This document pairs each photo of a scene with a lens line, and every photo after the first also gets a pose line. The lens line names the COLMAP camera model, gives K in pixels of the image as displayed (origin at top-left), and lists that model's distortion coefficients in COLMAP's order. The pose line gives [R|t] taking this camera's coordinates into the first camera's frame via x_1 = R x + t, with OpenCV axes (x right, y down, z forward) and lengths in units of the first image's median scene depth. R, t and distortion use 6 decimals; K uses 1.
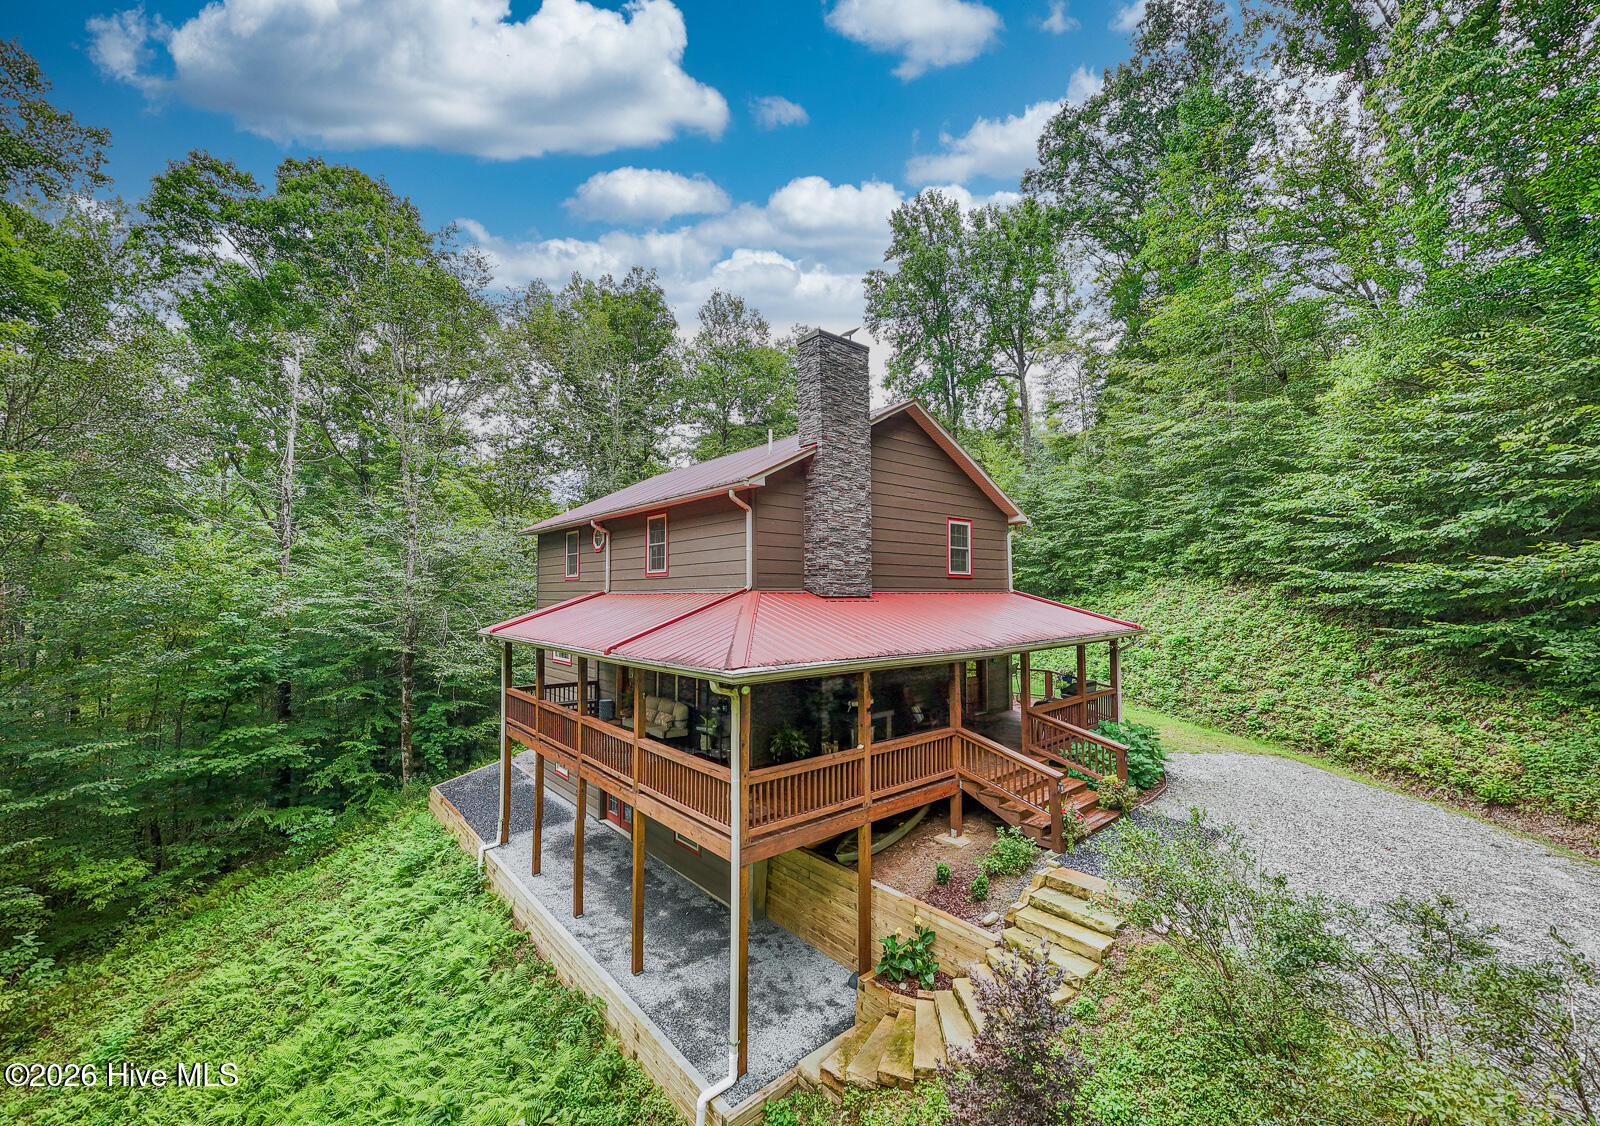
lens RADIAL K [[627.2, 0, 815.4], [0, 627.2, 577.9], [0, 0, 1]] dist [-0.002475, -0.000187]
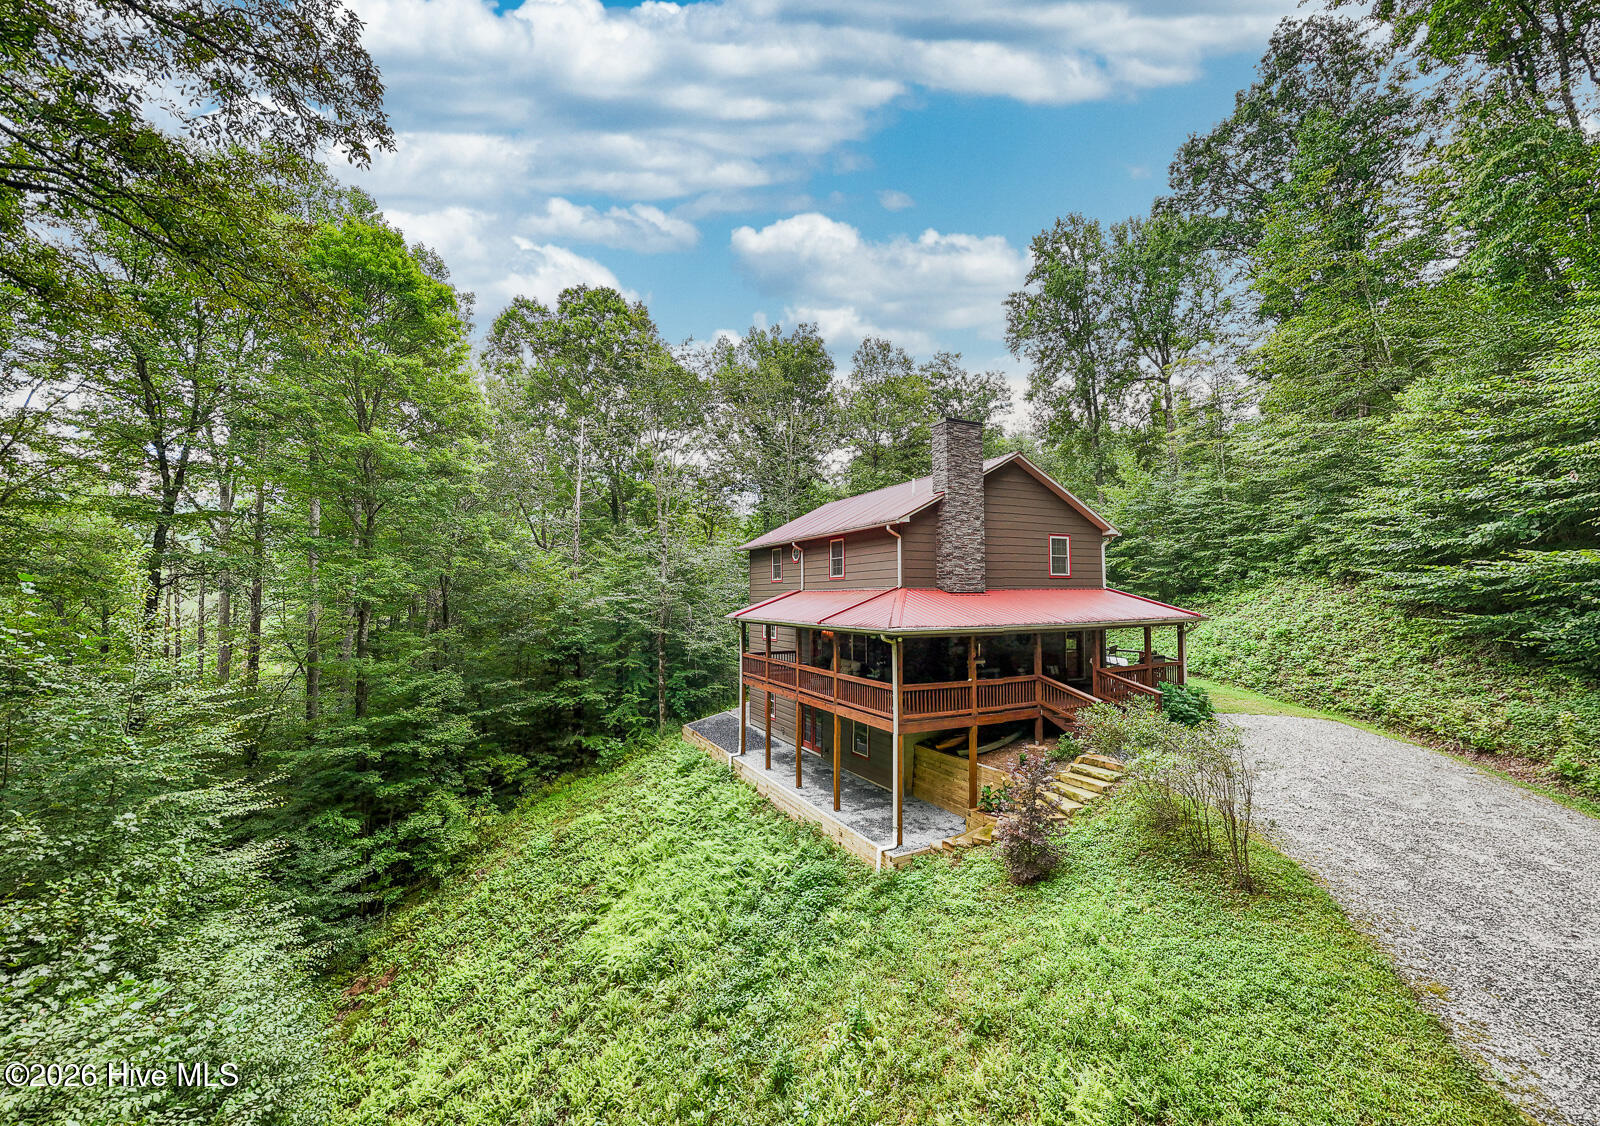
lens RADIAL K [[627.2, 0, 815.4], [0, 627.2, 577.9], [0, 0, 1]] dist [-0.002475, -0.000187]
pose [[0.971186, -0.008564, -0.238171, 0.040849], [0.007950, 0.999962, -0.003537, -0.001812], [0.238192, 0.001541, 0.971217, -0.390832]]
